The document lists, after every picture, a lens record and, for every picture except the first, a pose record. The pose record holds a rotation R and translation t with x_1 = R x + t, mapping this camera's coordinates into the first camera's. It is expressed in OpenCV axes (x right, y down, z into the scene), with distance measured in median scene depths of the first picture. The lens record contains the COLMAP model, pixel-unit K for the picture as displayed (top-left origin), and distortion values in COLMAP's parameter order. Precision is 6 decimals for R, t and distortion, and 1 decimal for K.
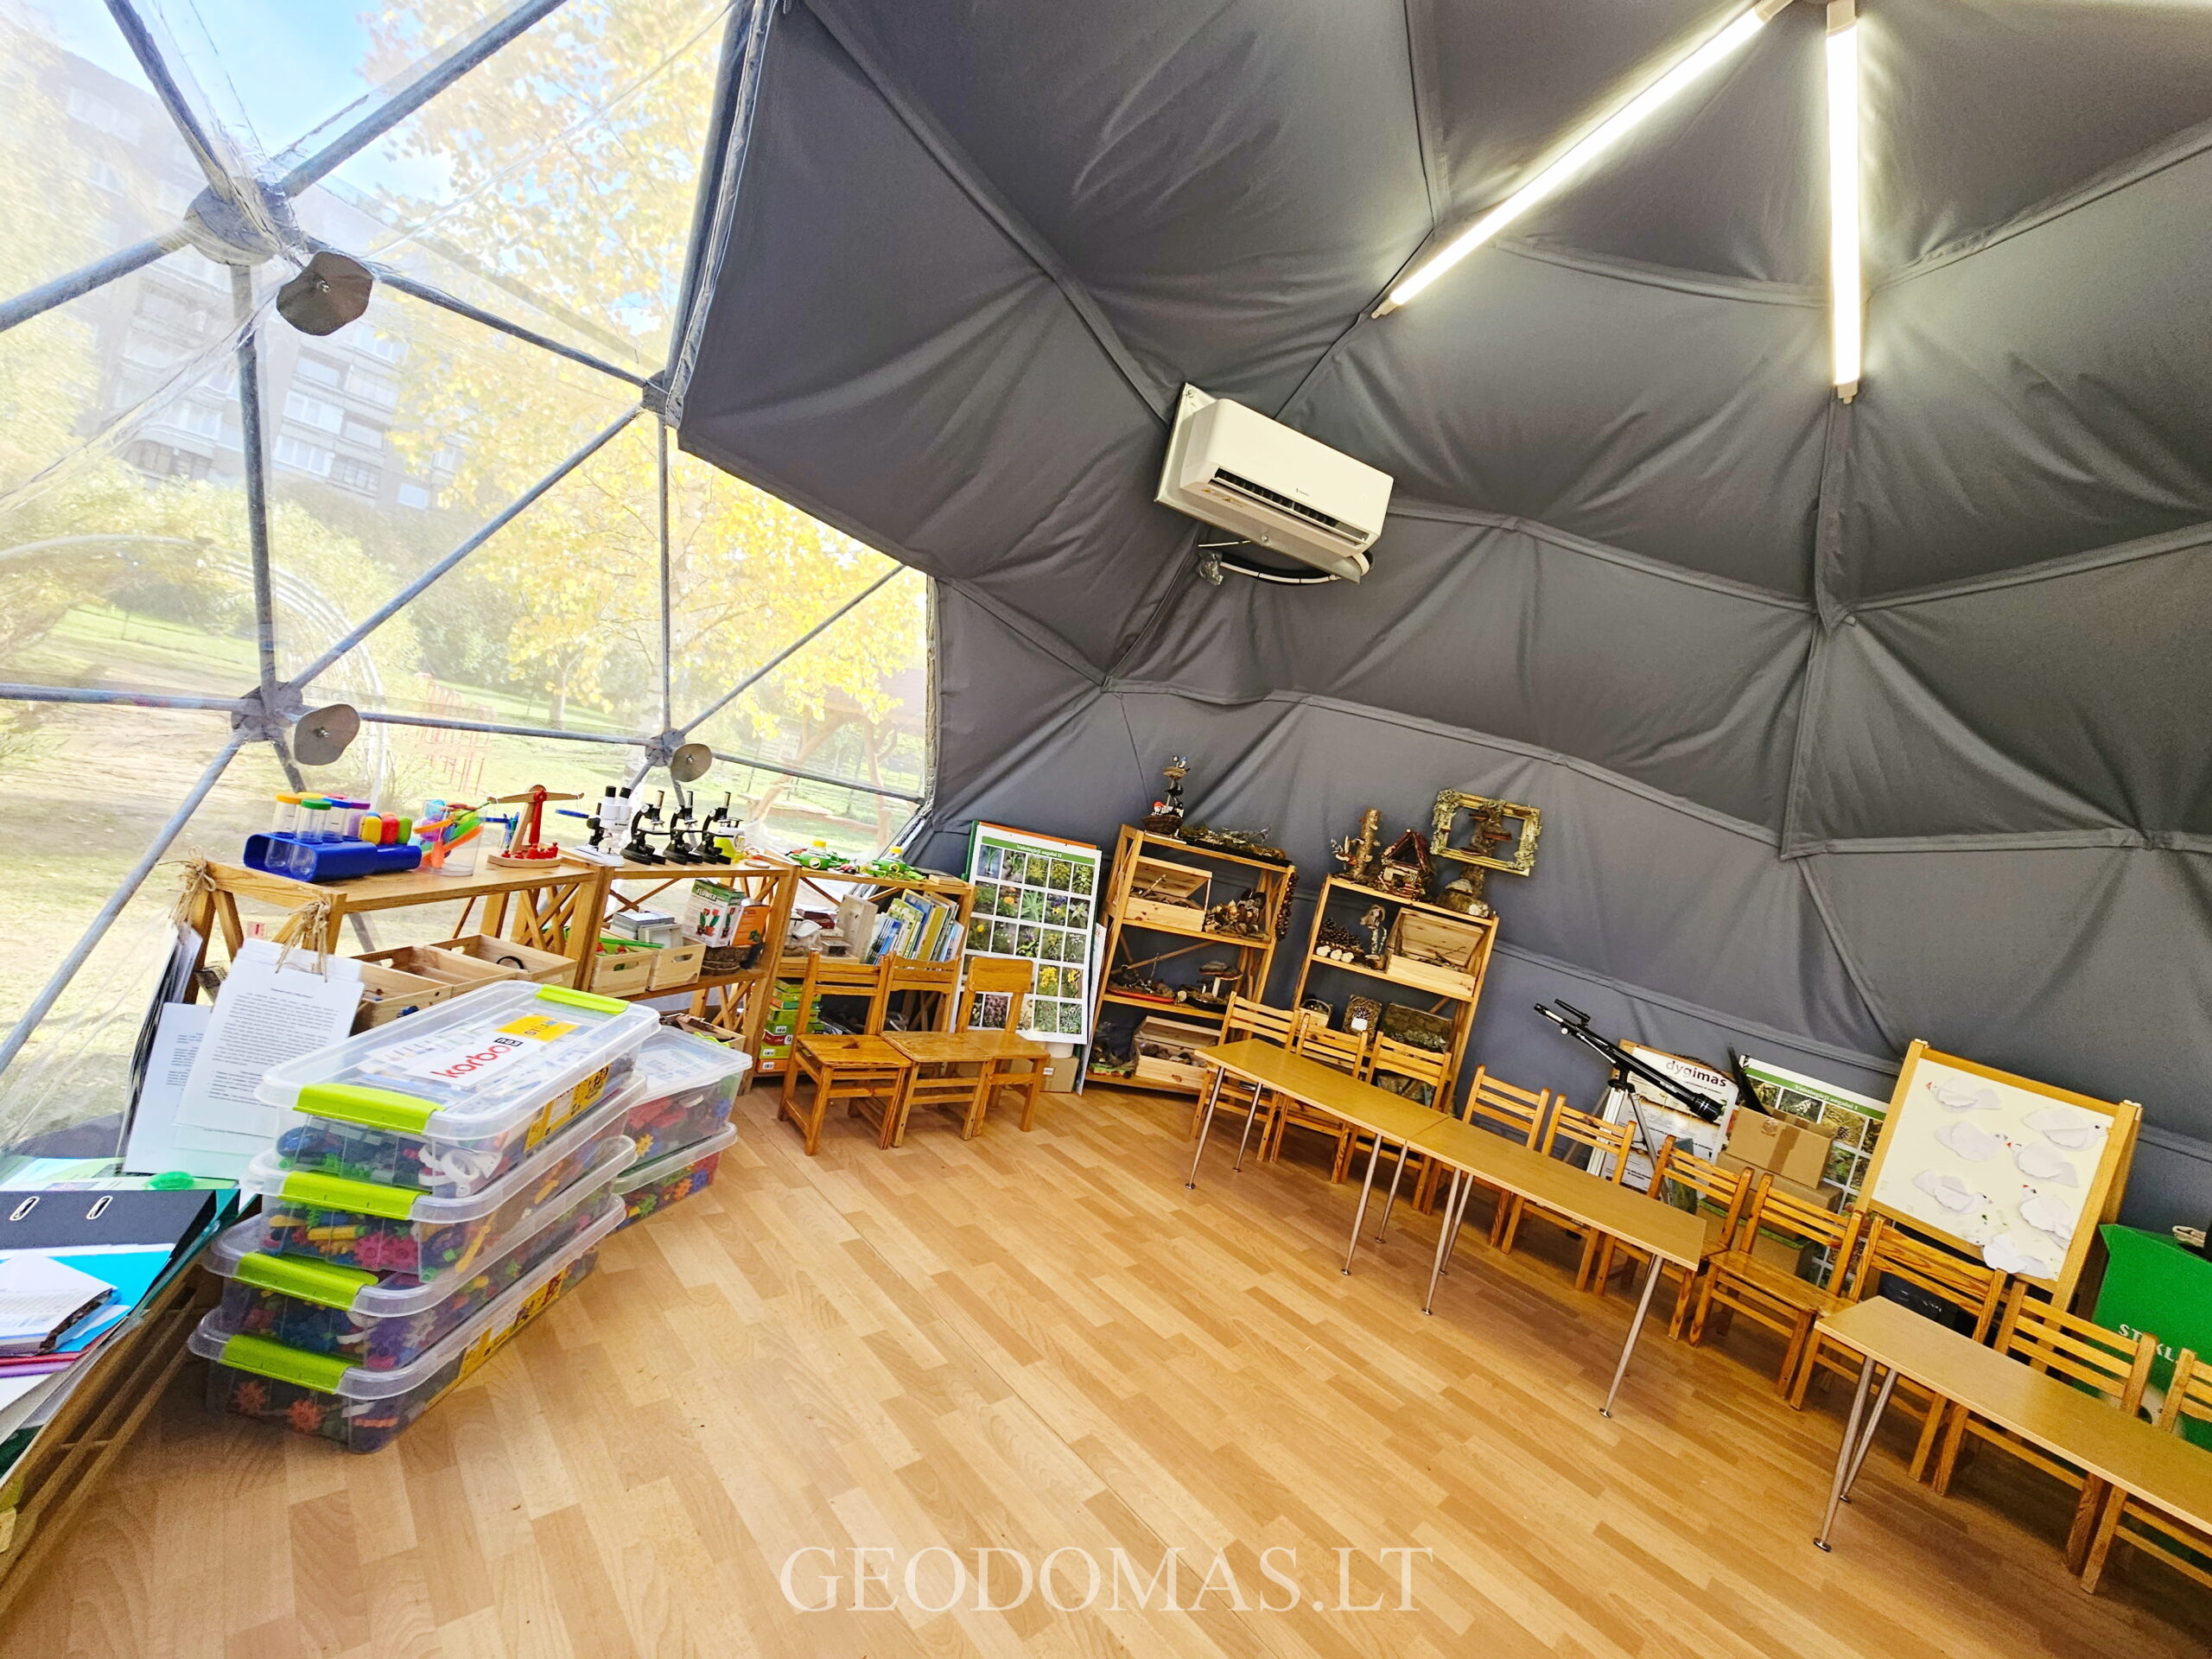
lens RADIAL K [[904.3, 0, 1120.5], [0, 904.3, 819.7], [0, 0, 1]] dist [-0.003026, 0.000442]
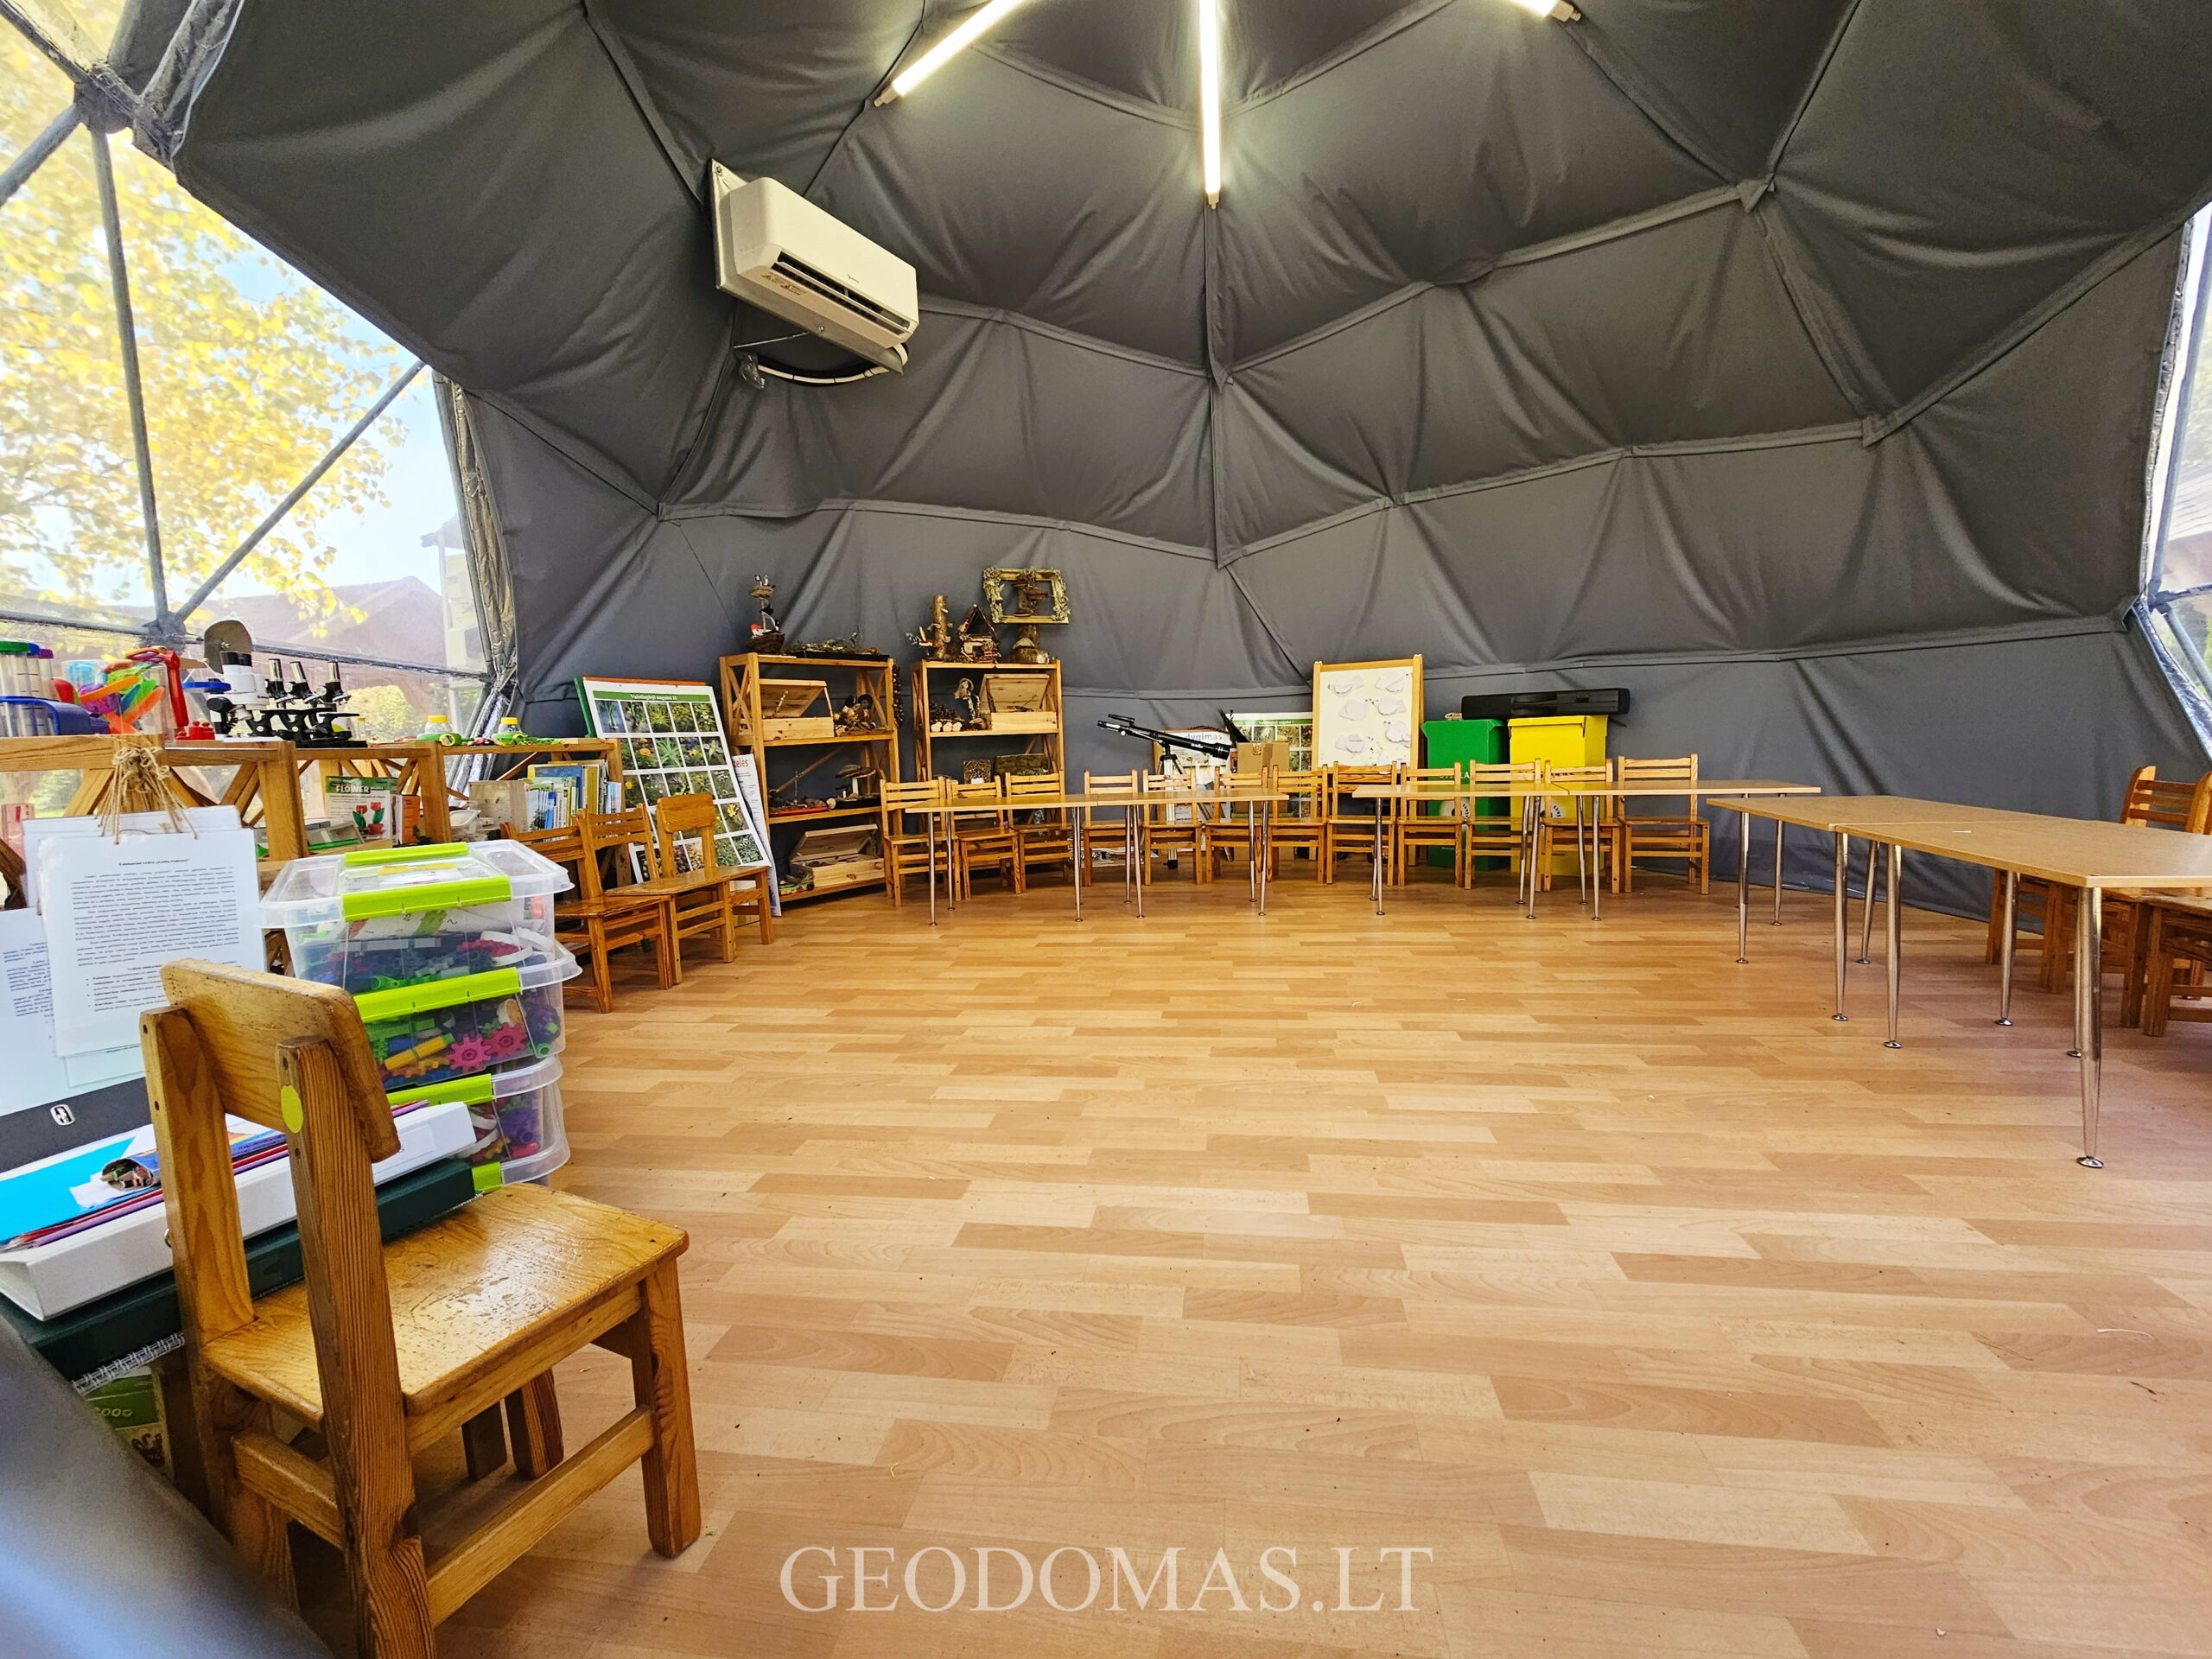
lens RADIAL K [[894.9, 0, 1112.4], [0, 894.9, 823.6], [0, 0, 1]] dist [-0.009539, 0.001047]
pose [[0.777048, -0.321795, 0.540966, -0.282258], [0.244227, 0.946246, 0.212068, 0.084248], [-0.580129, -0.032669, 0.813869, -0.054158]]
